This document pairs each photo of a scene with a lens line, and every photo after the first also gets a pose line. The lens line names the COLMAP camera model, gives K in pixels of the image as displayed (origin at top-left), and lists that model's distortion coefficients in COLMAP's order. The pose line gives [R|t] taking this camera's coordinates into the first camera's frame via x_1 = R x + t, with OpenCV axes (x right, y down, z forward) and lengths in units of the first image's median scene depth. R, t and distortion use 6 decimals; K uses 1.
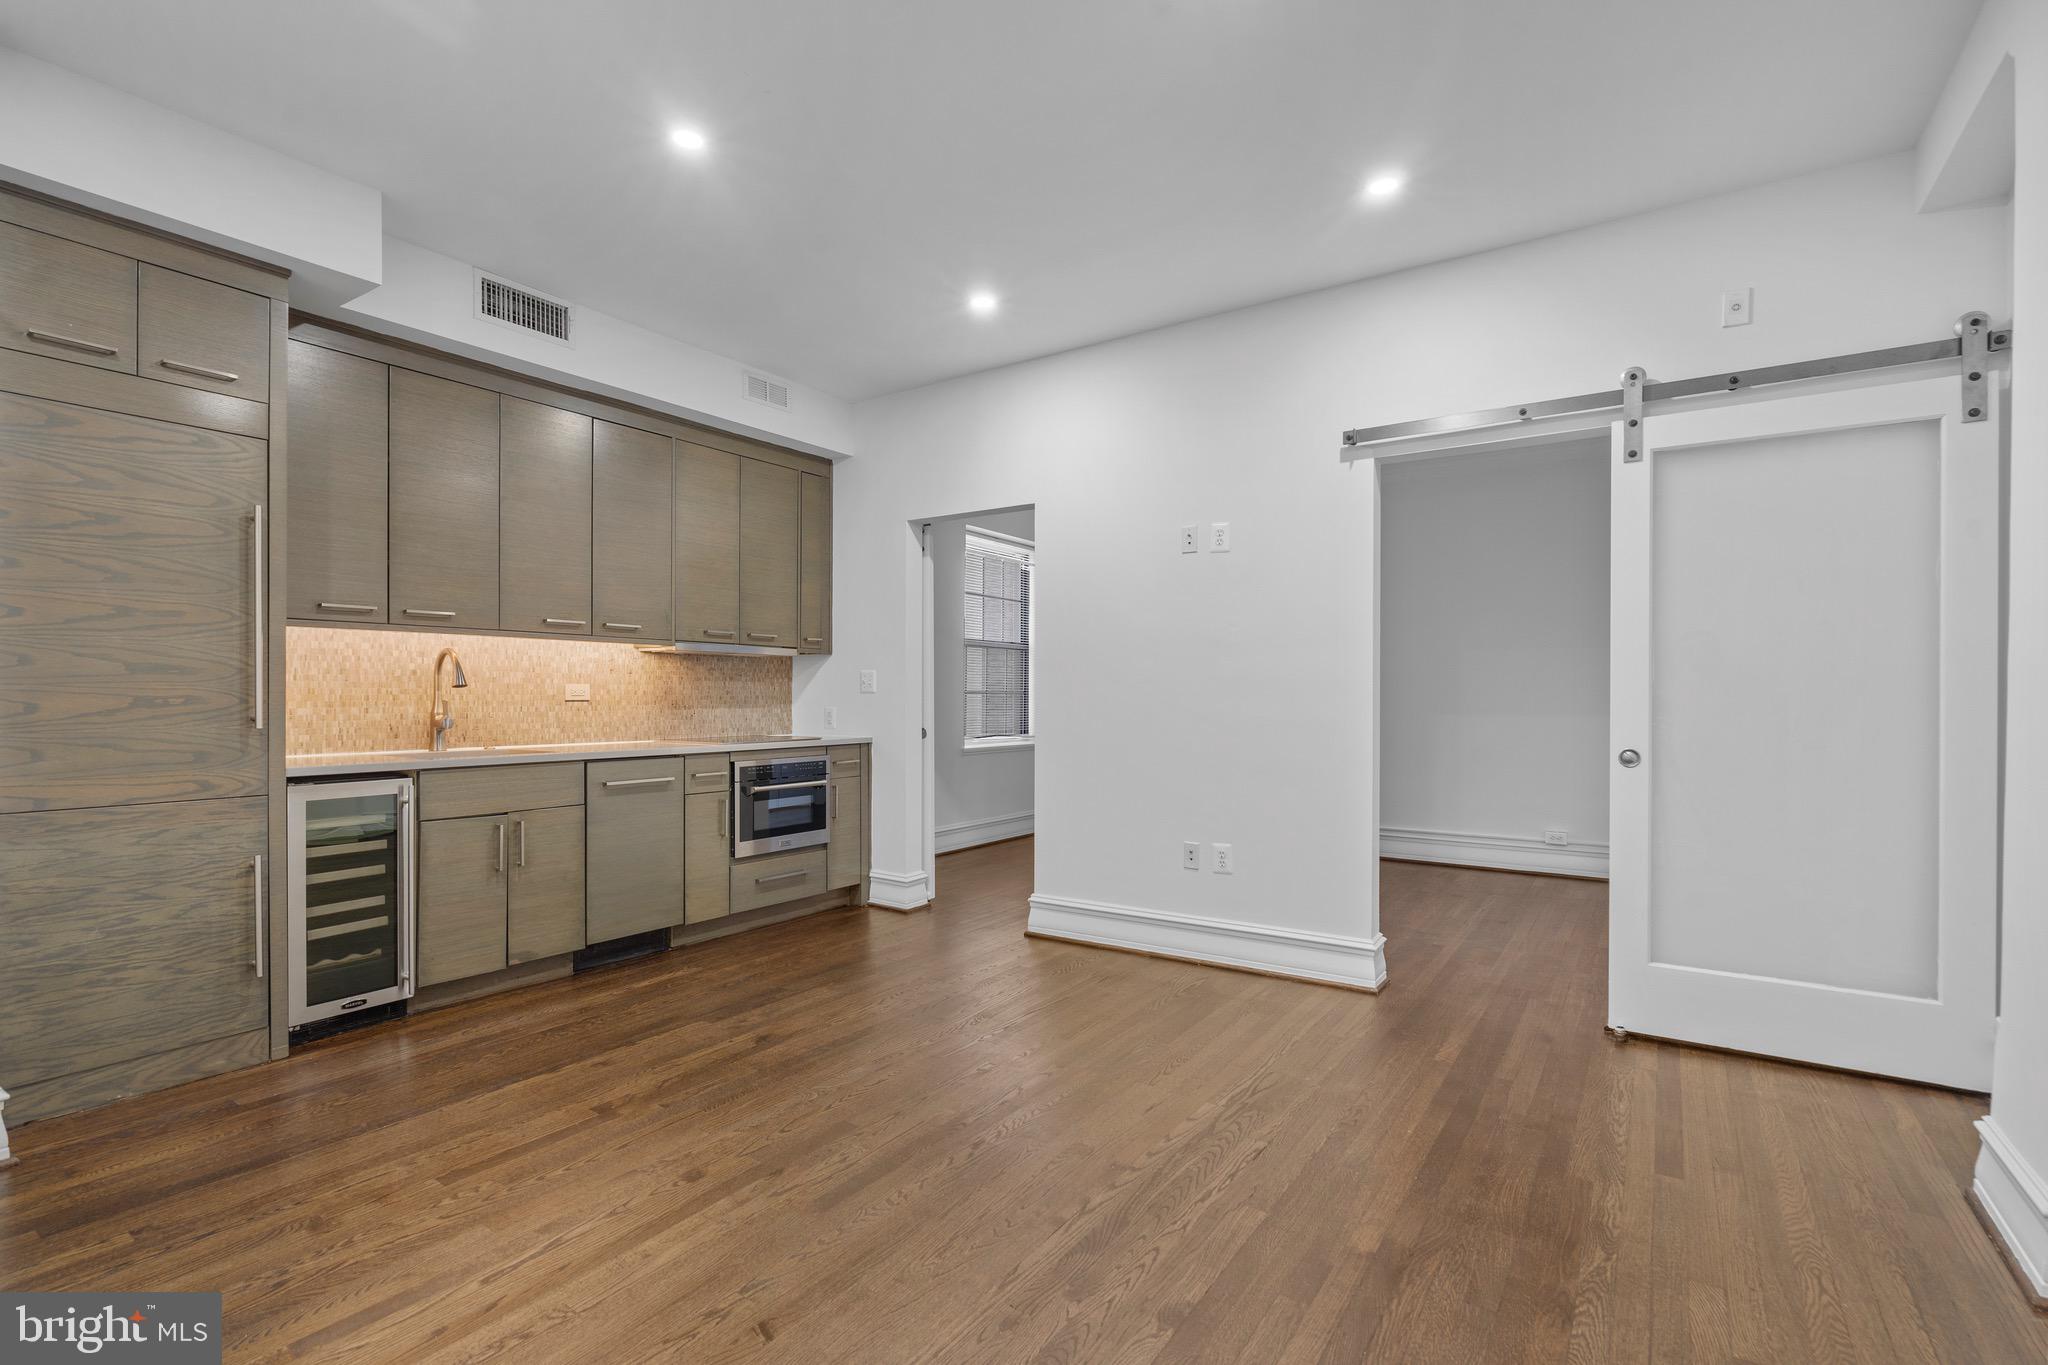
lens RADIAL K [[931.8, 0, 1016.2], [0, 931.8, 697.8], [0, 0, 1]] dist [-0.004503, 0.000676]
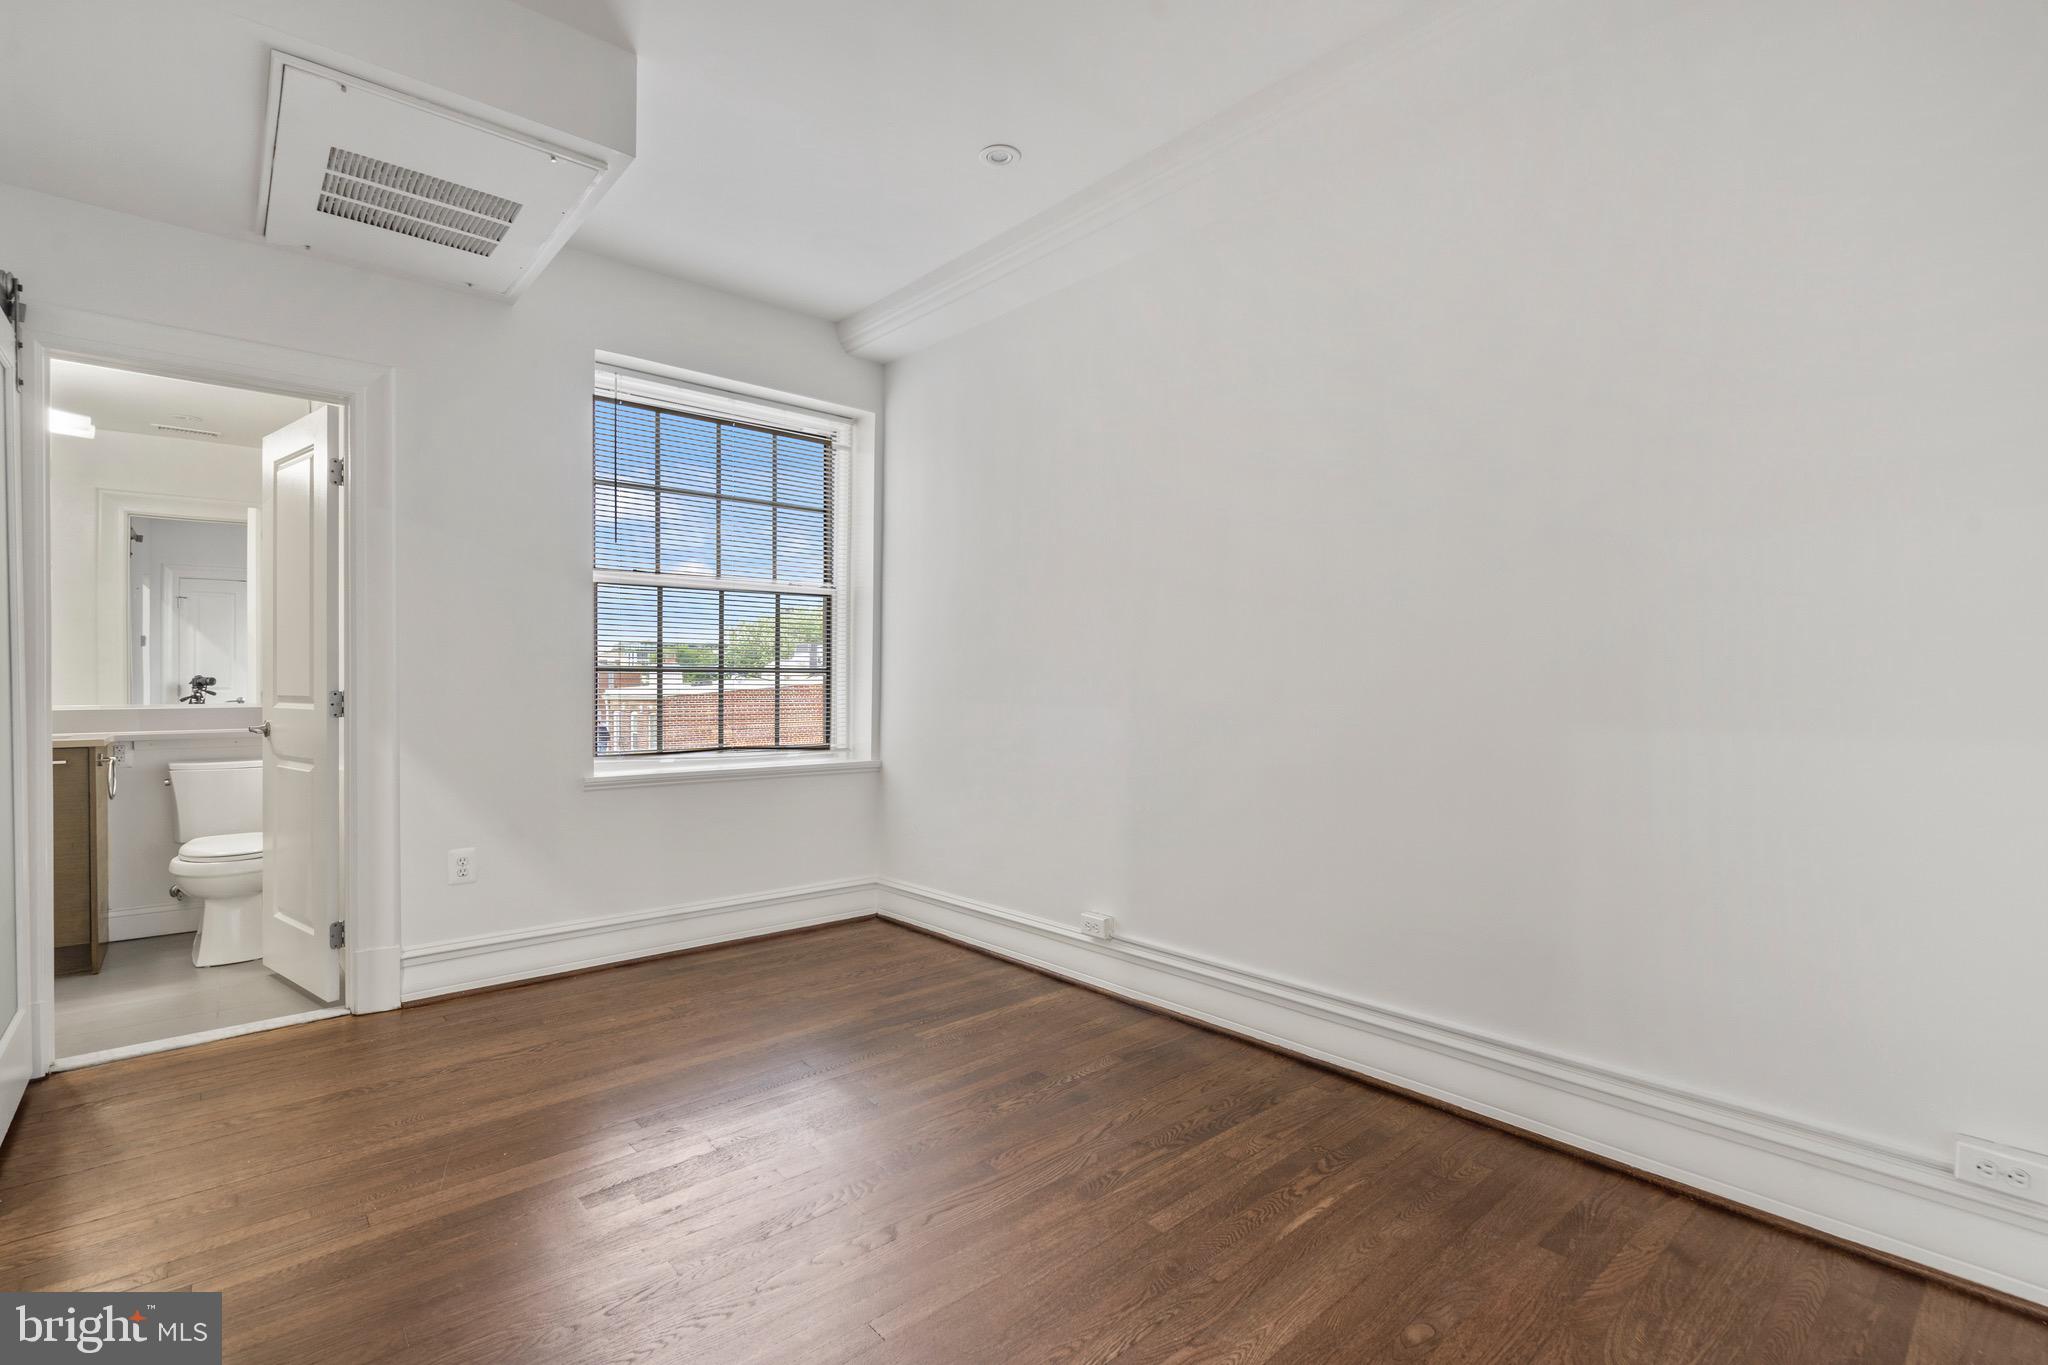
lens RADIAL K [[930.4, 0, 1015.3], [0, 930.4, 689.3], [0, 0, 1]] dist [-0.005650, 0.000099]
pose [[0.969081, 0.007418, -0.246633, 0.577238], [-0.005372, 0.999945, 0.008967, -0.002170], [0.246686, -0.007365, 0.969068, 1.044898]]
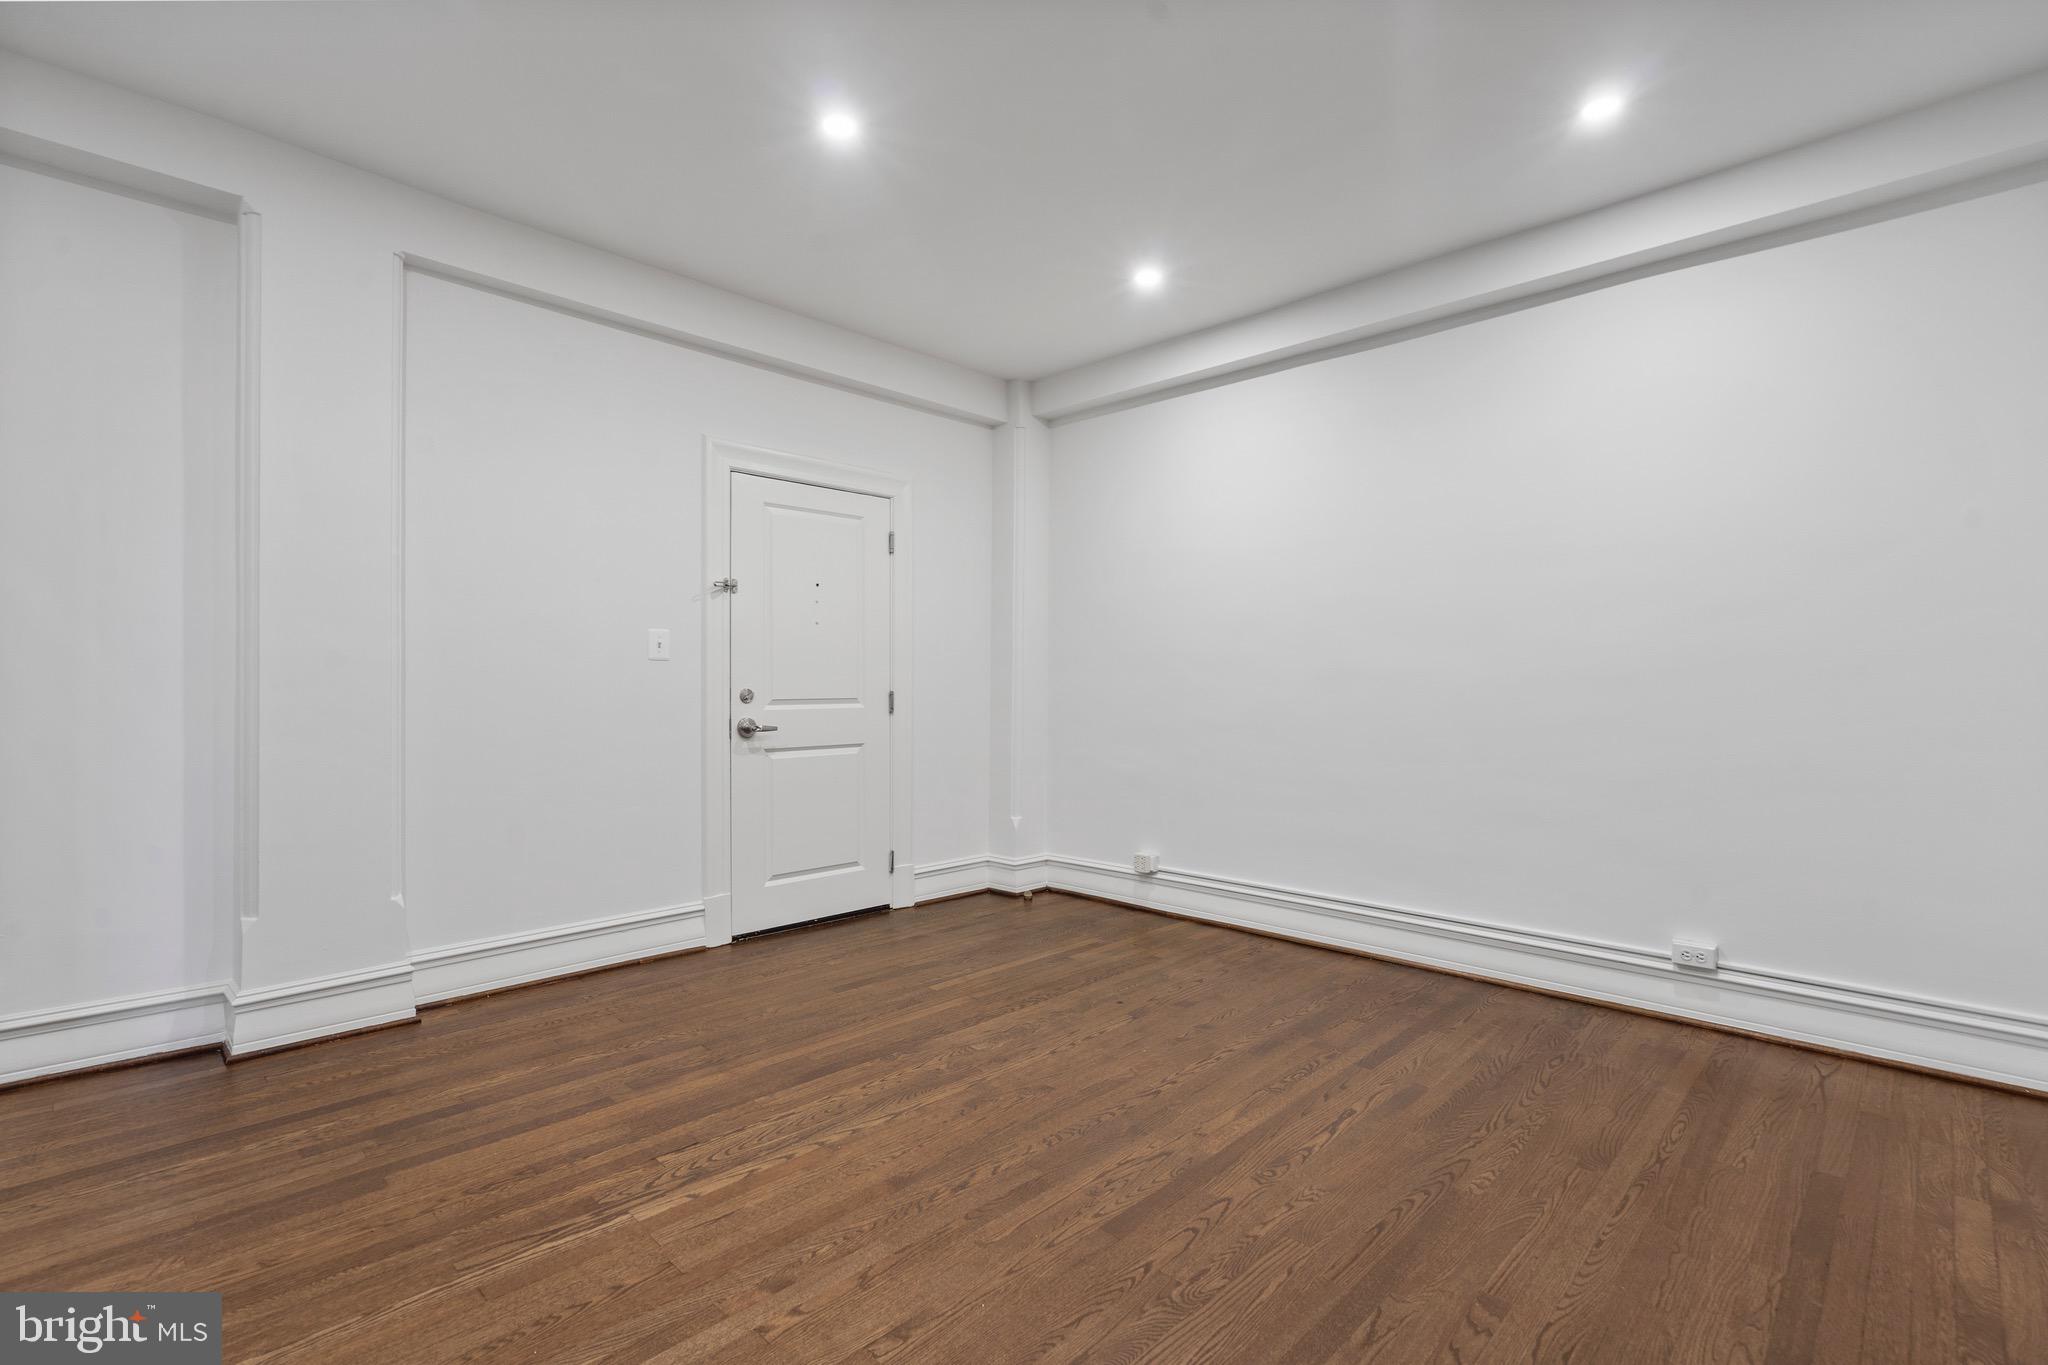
lens RADIAL K [[940.3, 0, 1011.8], [0, 940.3, 683.7], [0, 0, 1]] dist [-0.003107, 0.000099]
pose [[-0.984277, -0.007171, 0.176484, -0.156787], [-0.007067, 0.999974, 0.001219, 0.001003], [-0.176488, -0.000047, -0.984303, 1.207878]]
